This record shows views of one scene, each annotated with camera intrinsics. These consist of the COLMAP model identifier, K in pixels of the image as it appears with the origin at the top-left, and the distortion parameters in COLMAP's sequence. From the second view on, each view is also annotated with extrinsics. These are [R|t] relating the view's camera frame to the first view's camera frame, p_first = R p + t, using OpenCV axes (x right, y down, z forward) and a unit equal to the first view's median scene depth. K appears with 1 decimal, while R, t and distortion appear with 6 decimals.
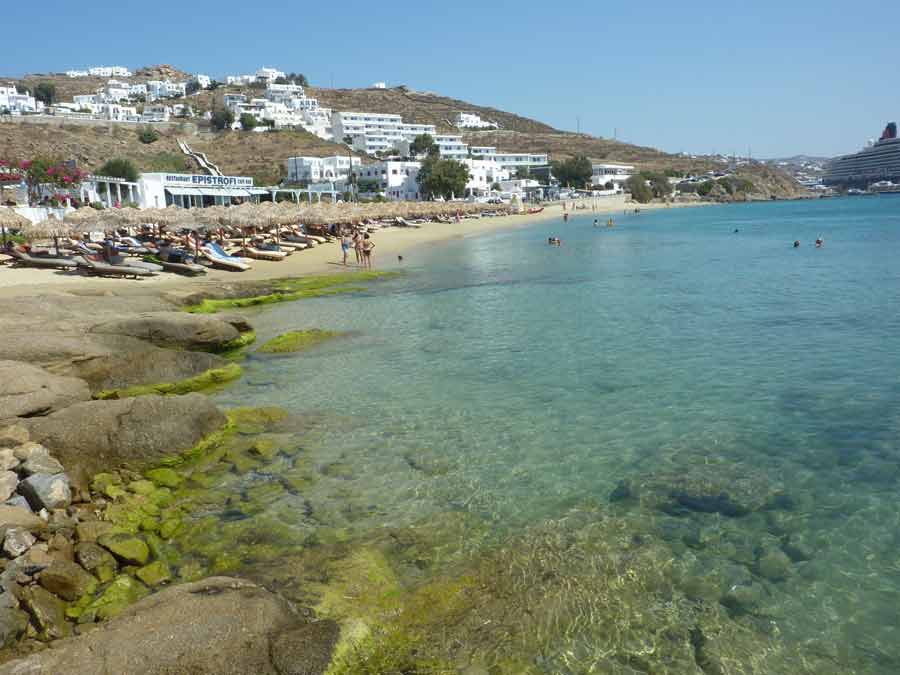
lens RADIAL K [[688.2, 0, 450.5], [0, 688.2, 325.0], [0, 0, 1]] dist [-0.008742, -0.045920]
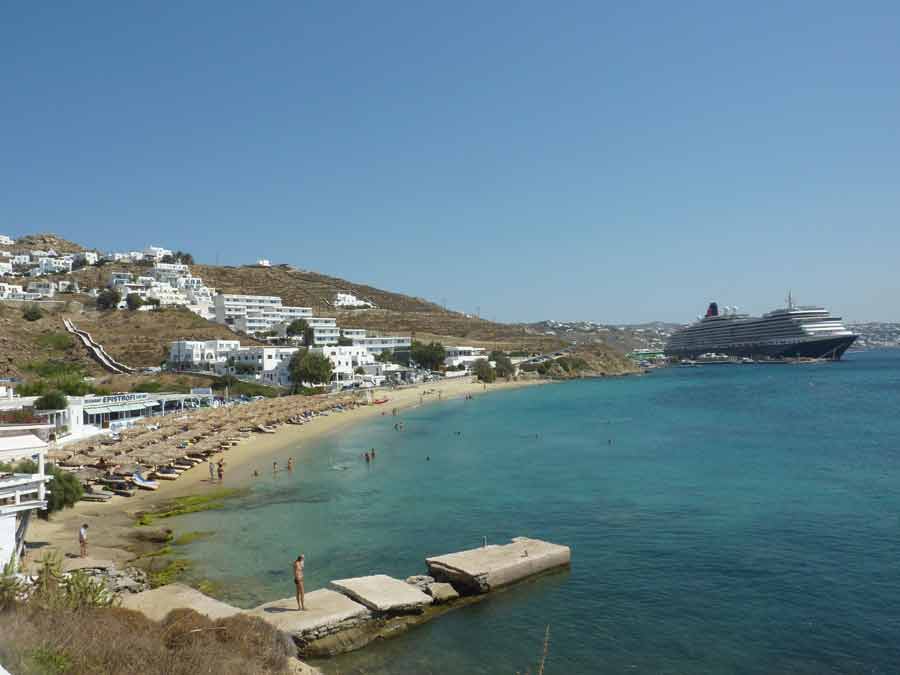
lens RADIAL K [[688.2, 0, 450.5], [0, 688.2, 325.0], [0, 0, 1]] dist [-0.008742, -0.045920]
pose [[0.986348, 0.013677, 0.164105, 0.018238], [0.024033, 0.973919, -0.225622, -0.008352], [-0.162911, 0.226485, 0.960294, -0.105316]]
